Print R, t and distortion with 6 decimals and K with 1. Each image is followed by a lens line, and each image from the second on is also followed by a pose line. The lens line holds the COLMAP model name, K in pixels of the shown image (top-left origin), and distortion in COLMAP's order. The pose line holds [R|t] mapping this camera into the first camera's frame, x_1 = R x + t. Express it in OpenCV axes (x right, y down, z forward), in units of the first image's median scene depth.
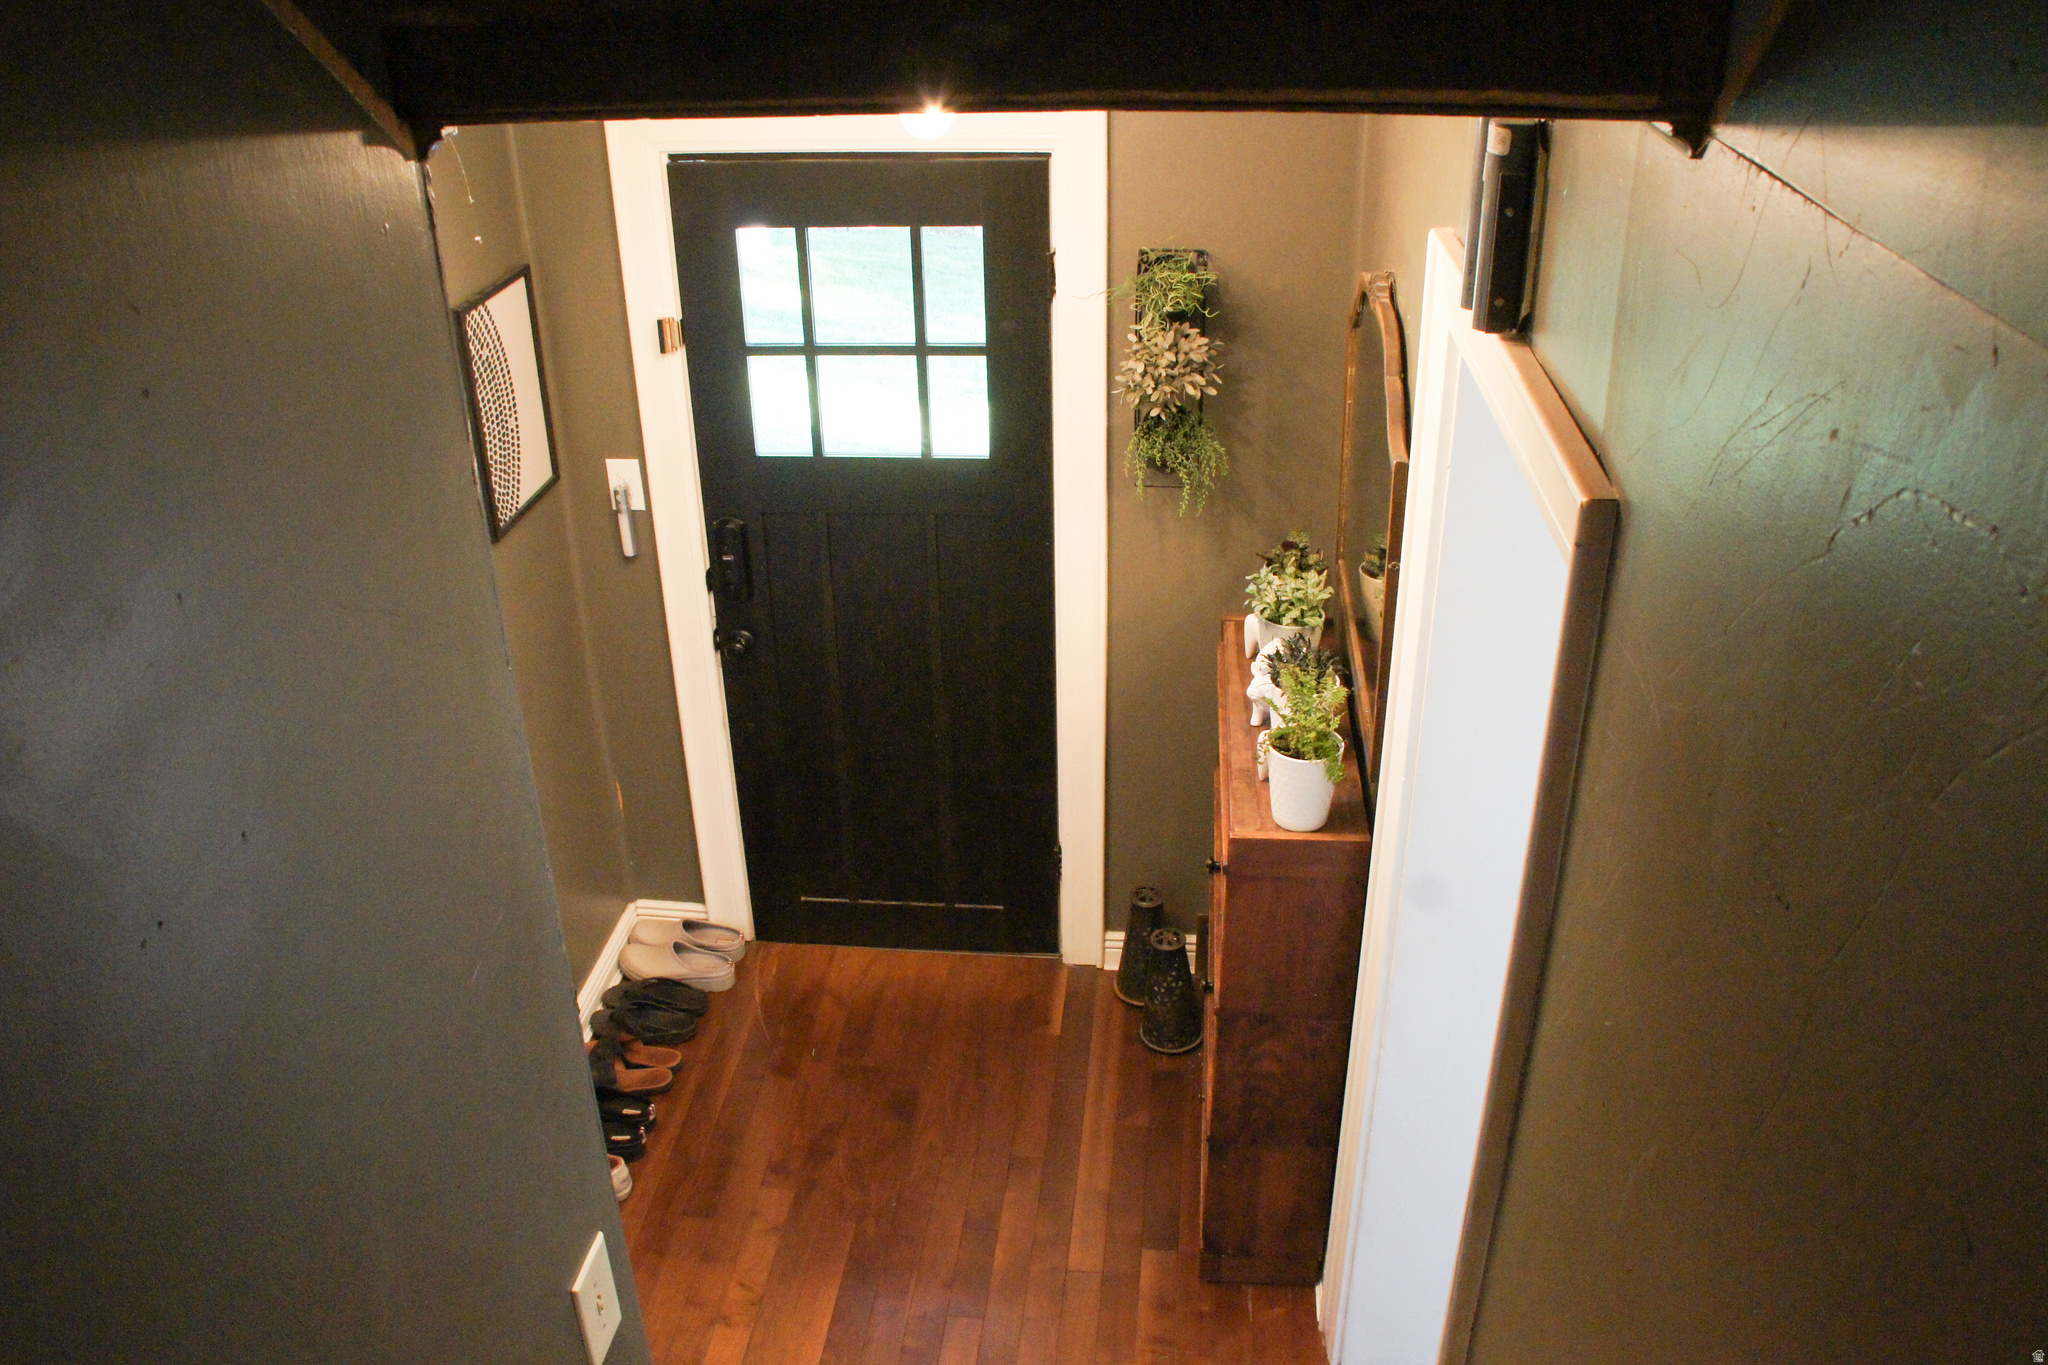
lens RADIAL K [[1683.7, 0, 1026.2], [0, 1683.7, 706.4], [0, 0, 1]] dist [-0.157534, 0.128213]
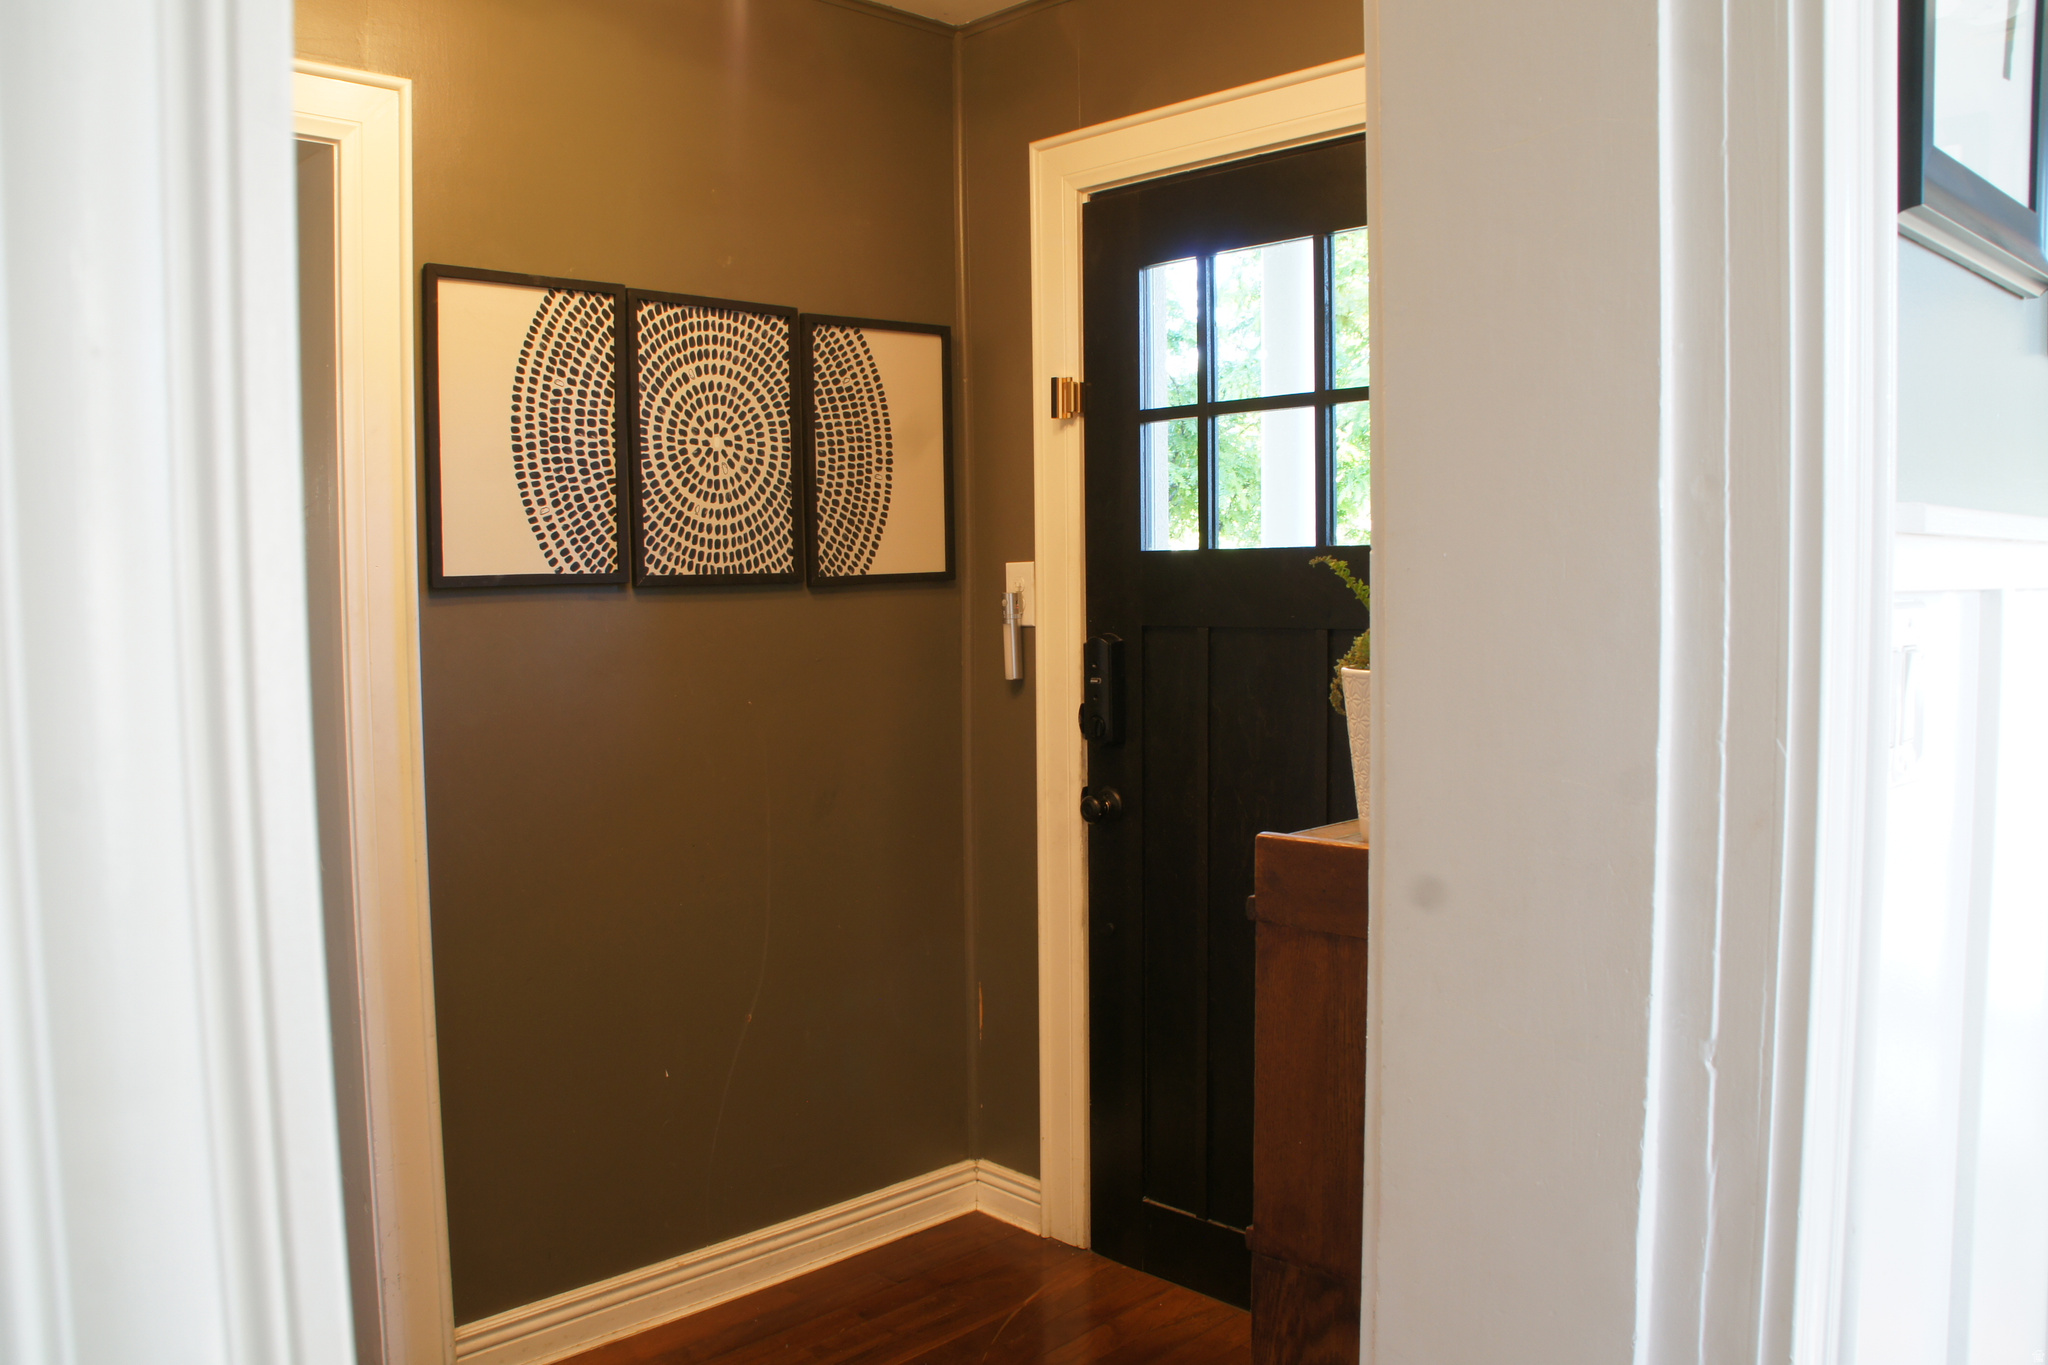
lens RADIAL K [[1683.7, 0, 1026.2], [0, 1683.7, 706.4], [0, 0, 1]] dist [-0.157534, 0.128213]
pose [[0.774976, 0.062539, -0.628889, 0.313291], [-0.305180, 0.908416, -0.285736, 0.167553], [0.553423, 0.413363, 0.723086, 0.428997]]
